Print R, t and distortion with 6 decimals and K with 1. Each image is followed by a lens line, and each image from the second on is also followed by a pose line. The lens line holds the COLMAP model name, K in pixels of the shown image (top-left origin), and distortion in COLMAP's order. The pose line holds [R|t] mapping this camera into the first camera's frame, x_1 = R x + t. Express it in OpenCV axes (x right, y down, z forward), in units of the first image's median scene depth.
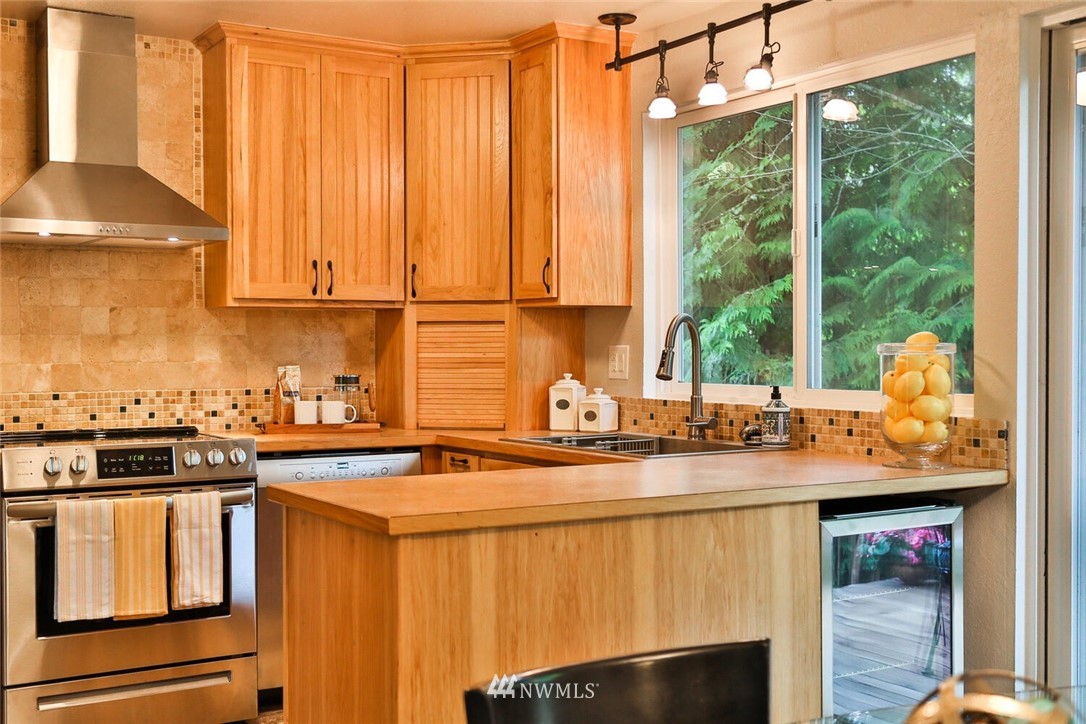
lens RADIAL K [[1304.9, 0, 546.3], [0, 1304.9, 363.7], [0, 0, 1]] dist [0.022497, 0.000000]
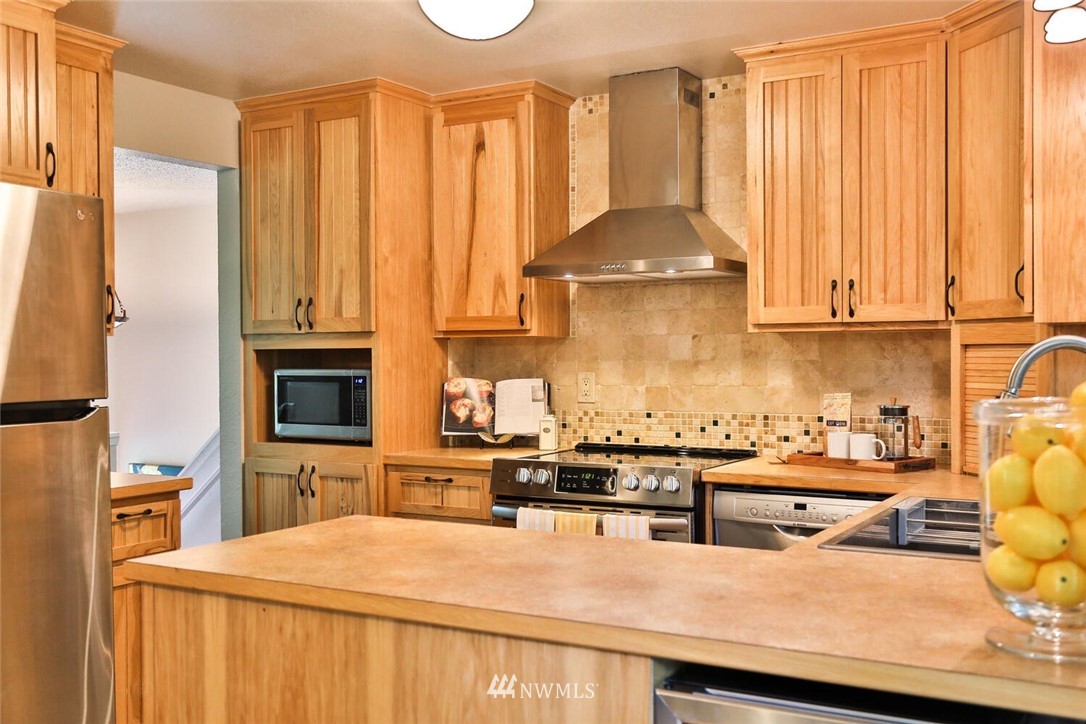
lens RADIAL K [[1099.7, 0, 542.5], [0, 1099.7, 361.2], [0, 0, 1]] dist [0.005871, 0.000000]
pose [[0.481872, 0.005061, -0.876227, 0.413190], [-0.007992, 0.999967, 0.001381, -0.021902], [0.876205, 0.006337, 0.481897, 0.457236]]
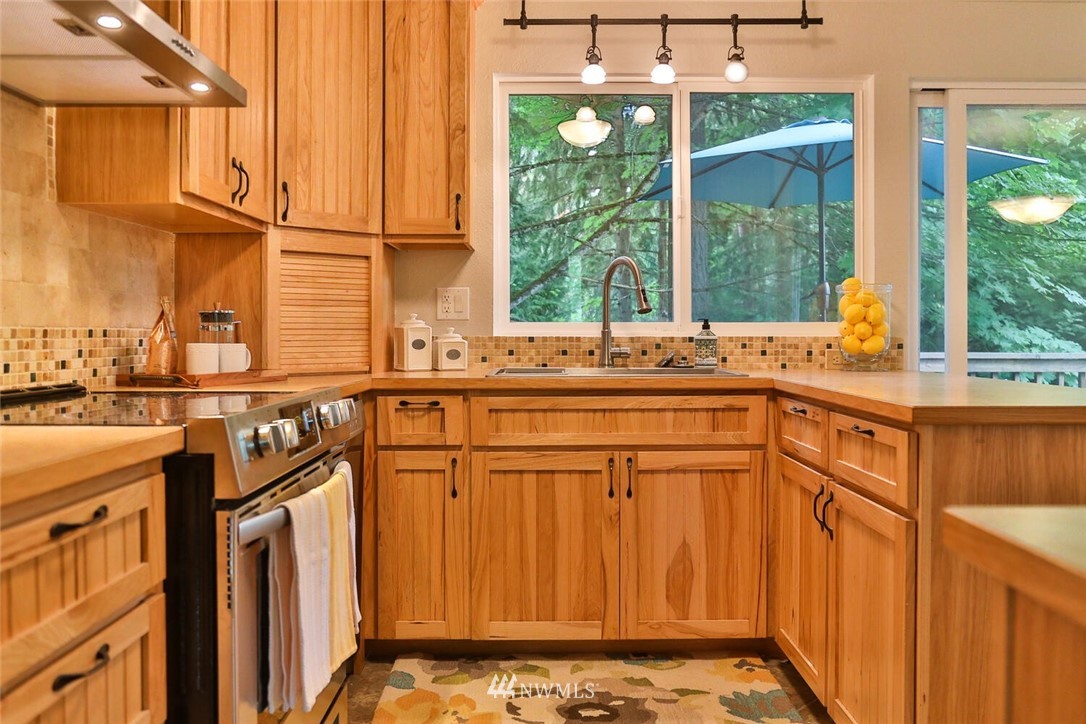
lens RADIAL K [[873.9, 0, 537.8], [0, 873.9, 341.3], [0, 0, 1]] dist [-0.039842, 0.002971]
pose [[0.517760, -0.007272, 0.855495, -0.532095], [0.010976, 0.999938, 0.001857, 0.029833], [-0.855456, 0.008428, 0.517808, 0.600941]]
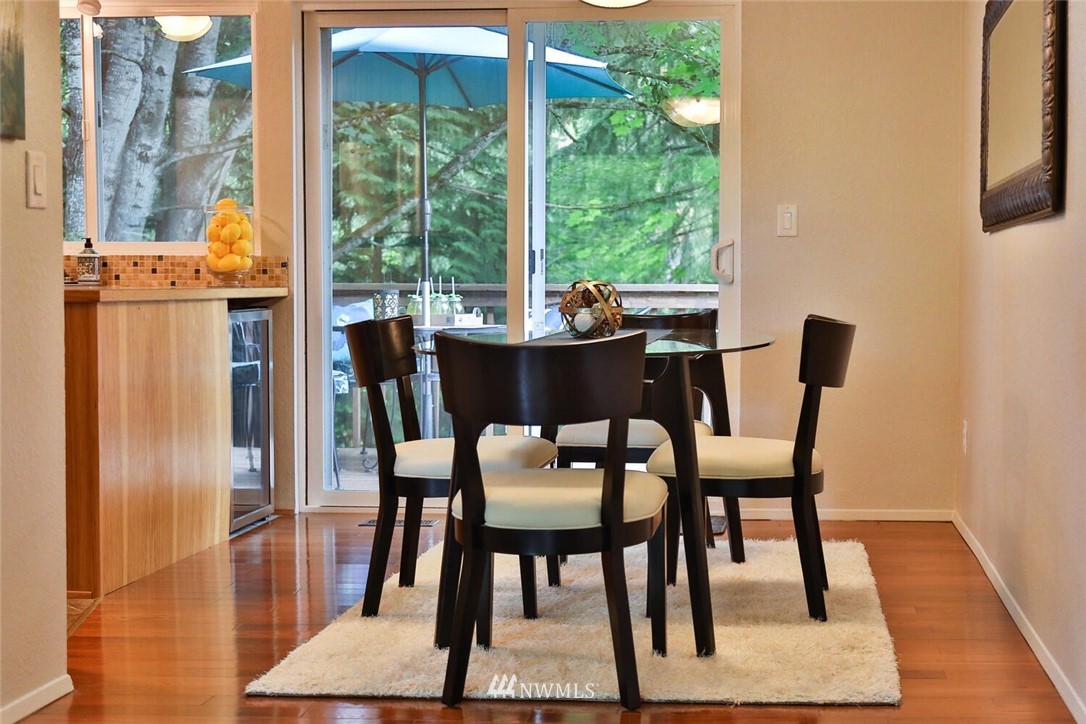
lens RADIAL K [[1613.8, 0, 547.9], [0, 1613.8, 351.0], [0, 0, 1]] dist [0.202147, 0.000000]
pose [[0.643896, -0.031823, 0.764451, -0.682777], [0.009060, 0.999382, 0.033972, 0.067631], [-0.765060, -0.014948, 0.643786, -0.367328]]
